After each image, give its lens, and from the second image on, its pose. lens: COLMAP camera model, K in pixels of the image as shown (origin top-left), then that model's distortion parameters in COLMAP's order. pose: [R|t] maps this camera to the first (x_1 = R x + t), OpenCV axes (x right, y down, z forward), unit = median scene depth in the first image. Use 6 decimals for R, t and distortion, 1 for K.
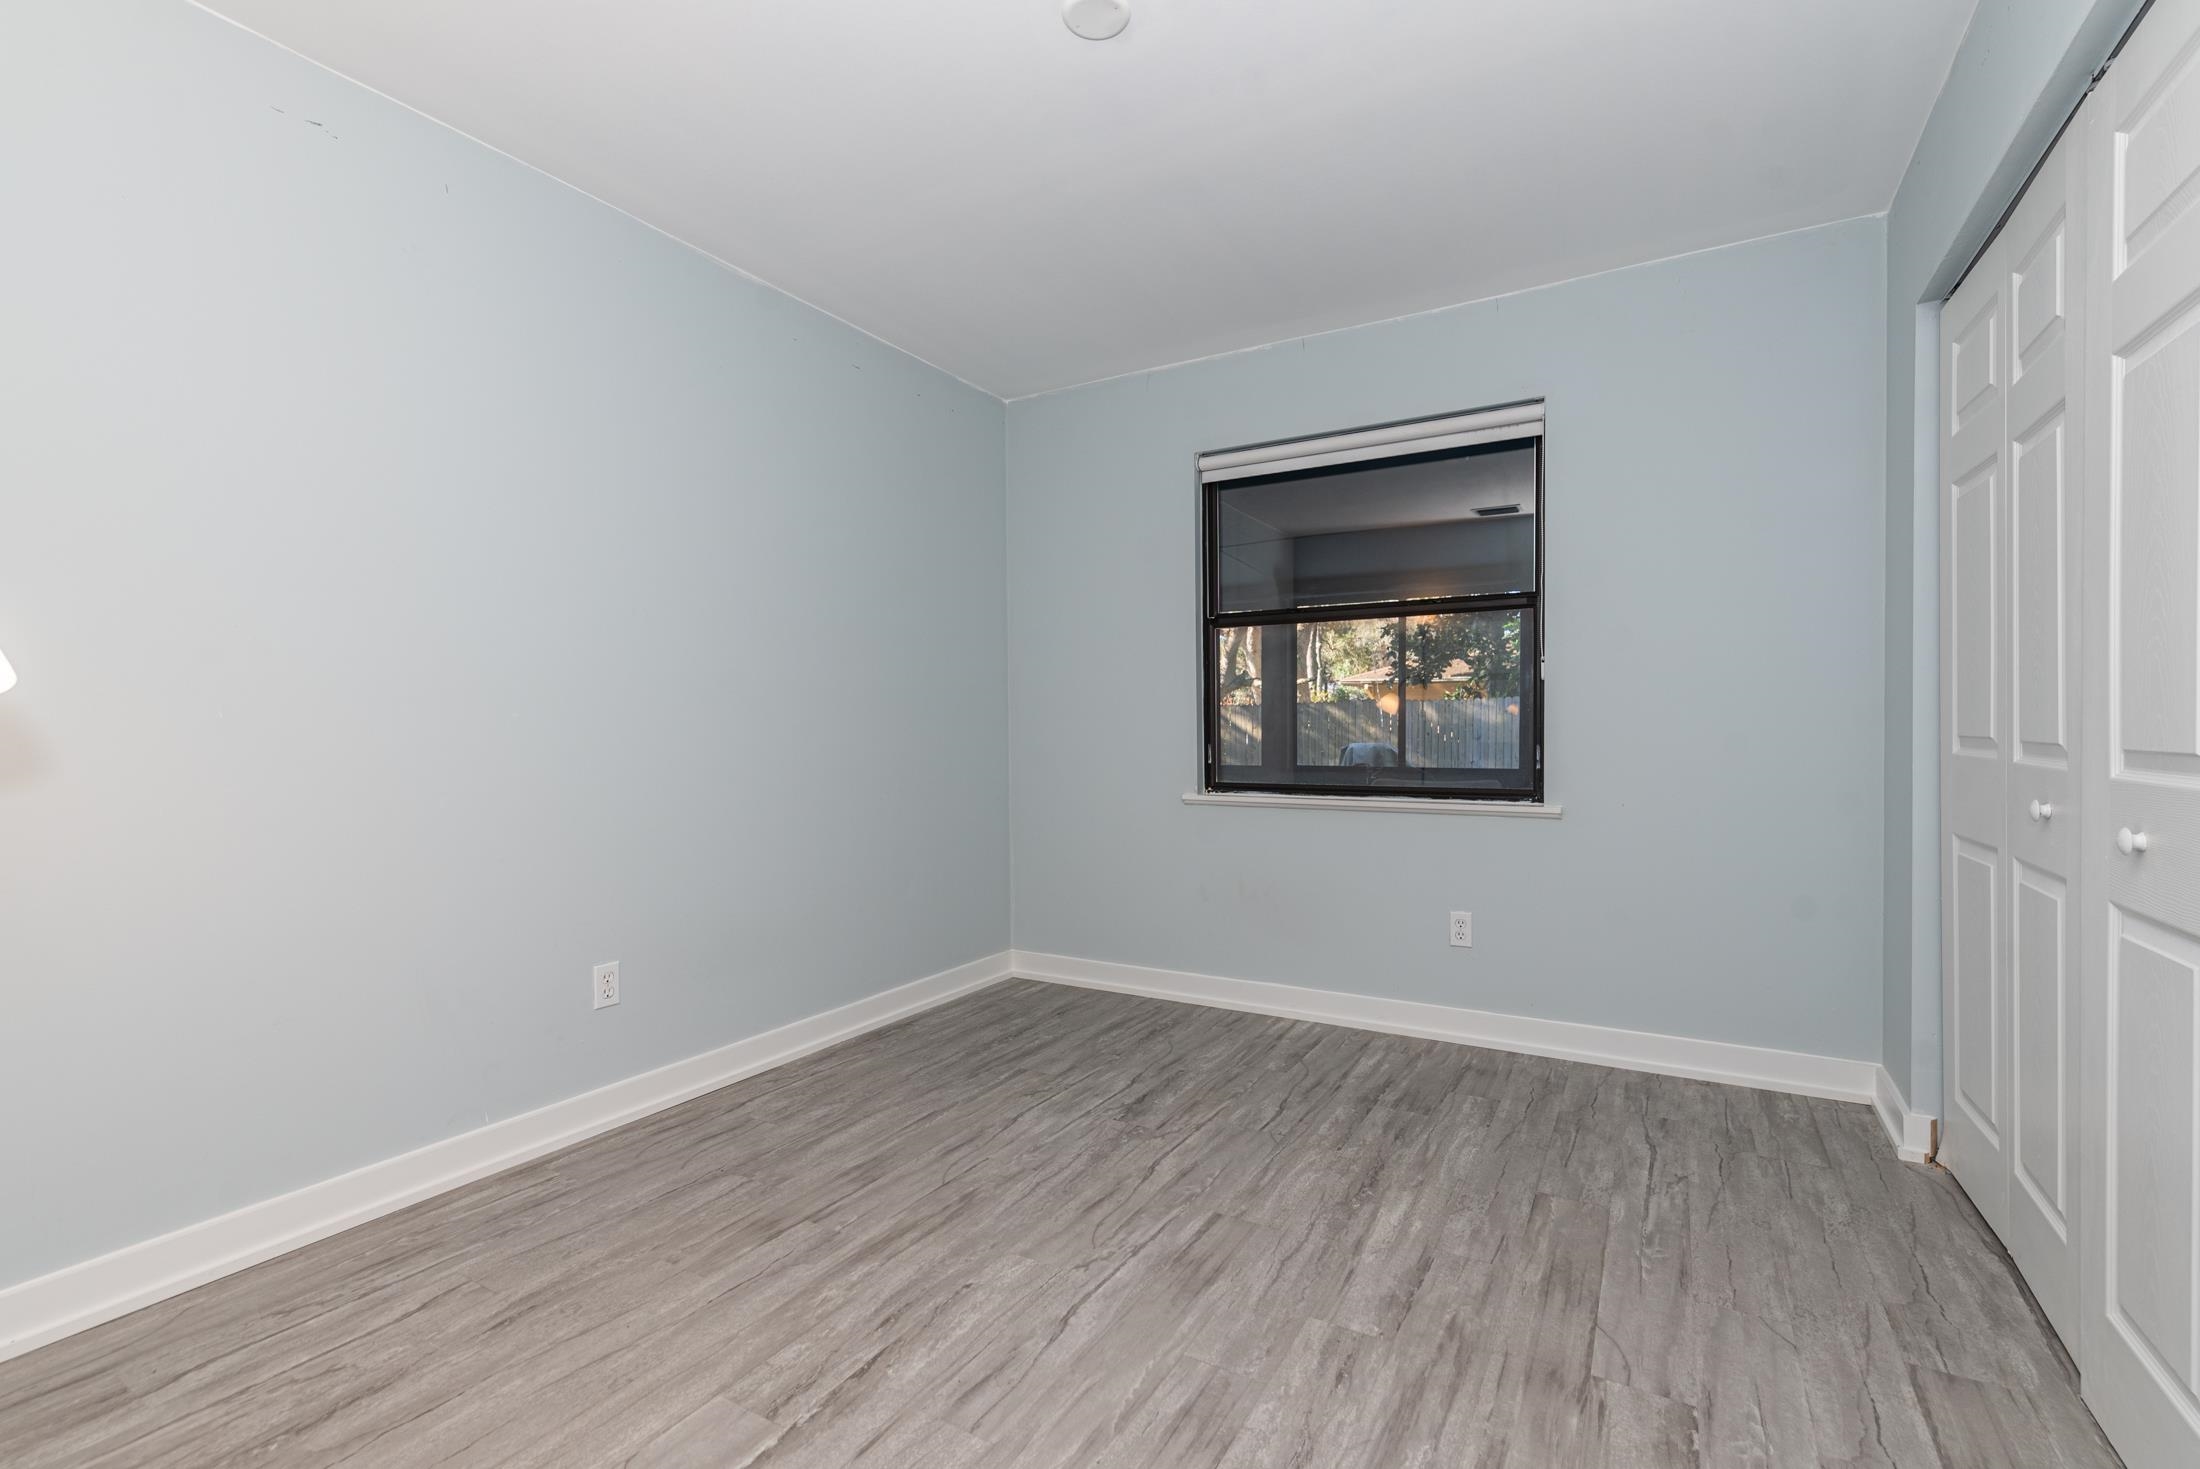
lens RADIAL K [[965.1, 0, 1105.4], [0, 965.1, 752.9], [0, 0, 1]] dist [0.002647, -0.000688]
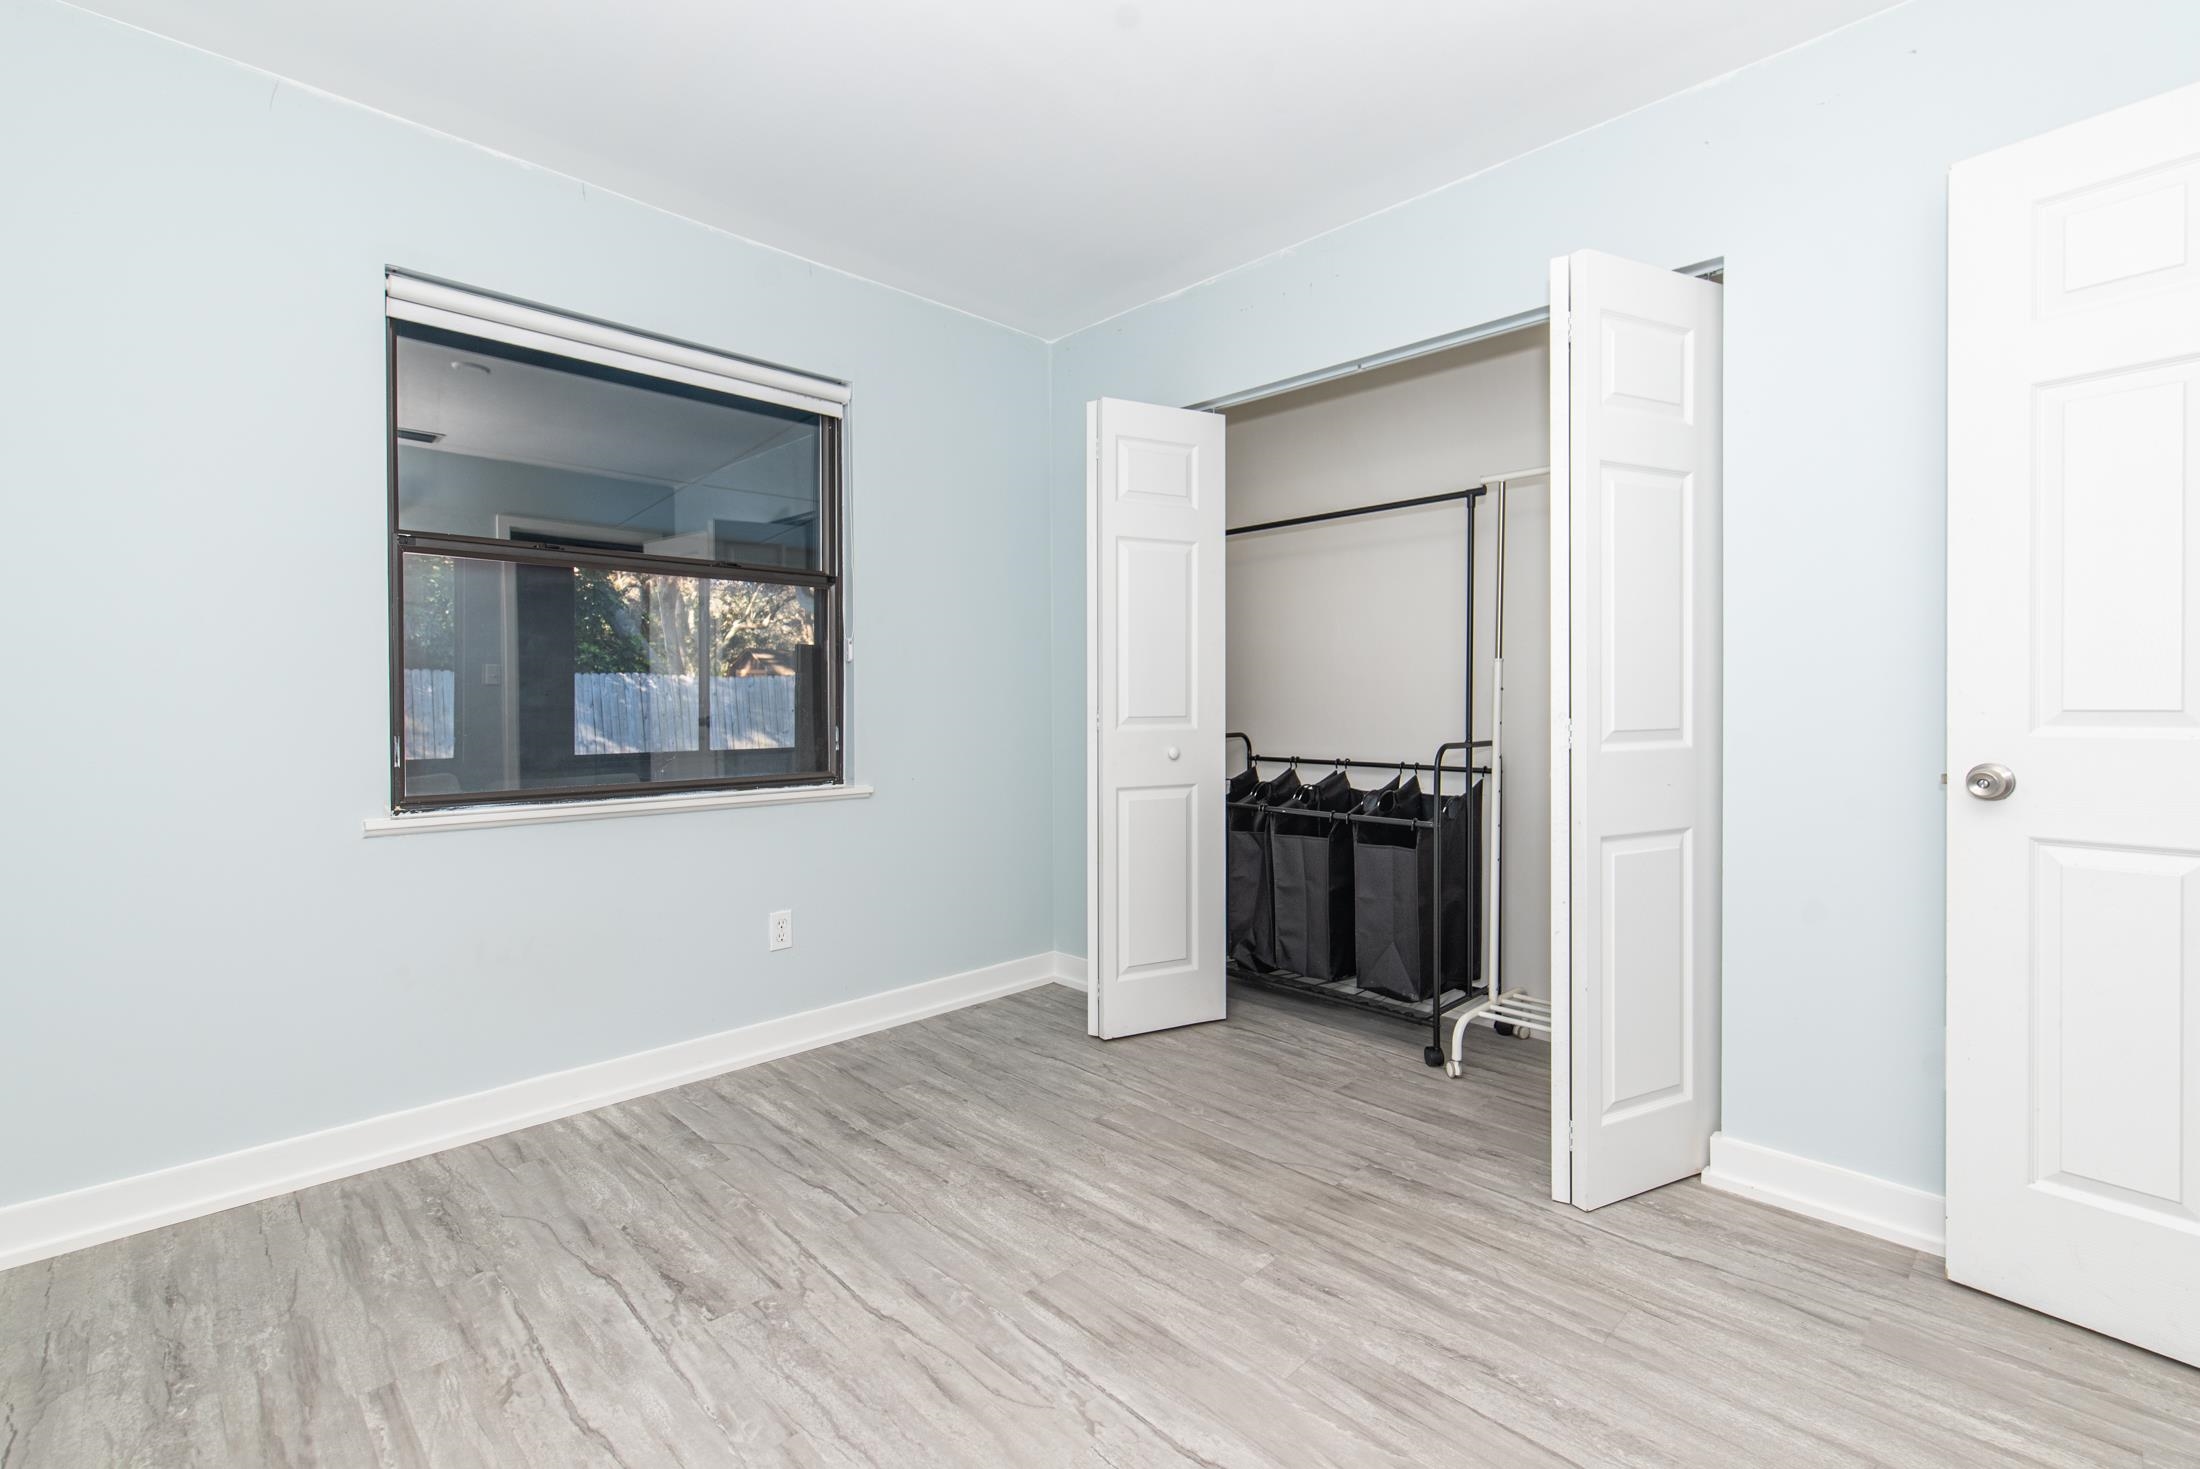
lens RADIAL K [[965.1, 0, 1143.5], [0, 965.1, 705.7], [0, 0, 1]] dist [0.002647, -0.000688]
pose [[0.260824, 0.000062, 0.965386, -0.631654], [0.025903, 0.999640, -0.007062, -0.020548], [-0.965039, 0.026848, 0.260729, 0.638183]]
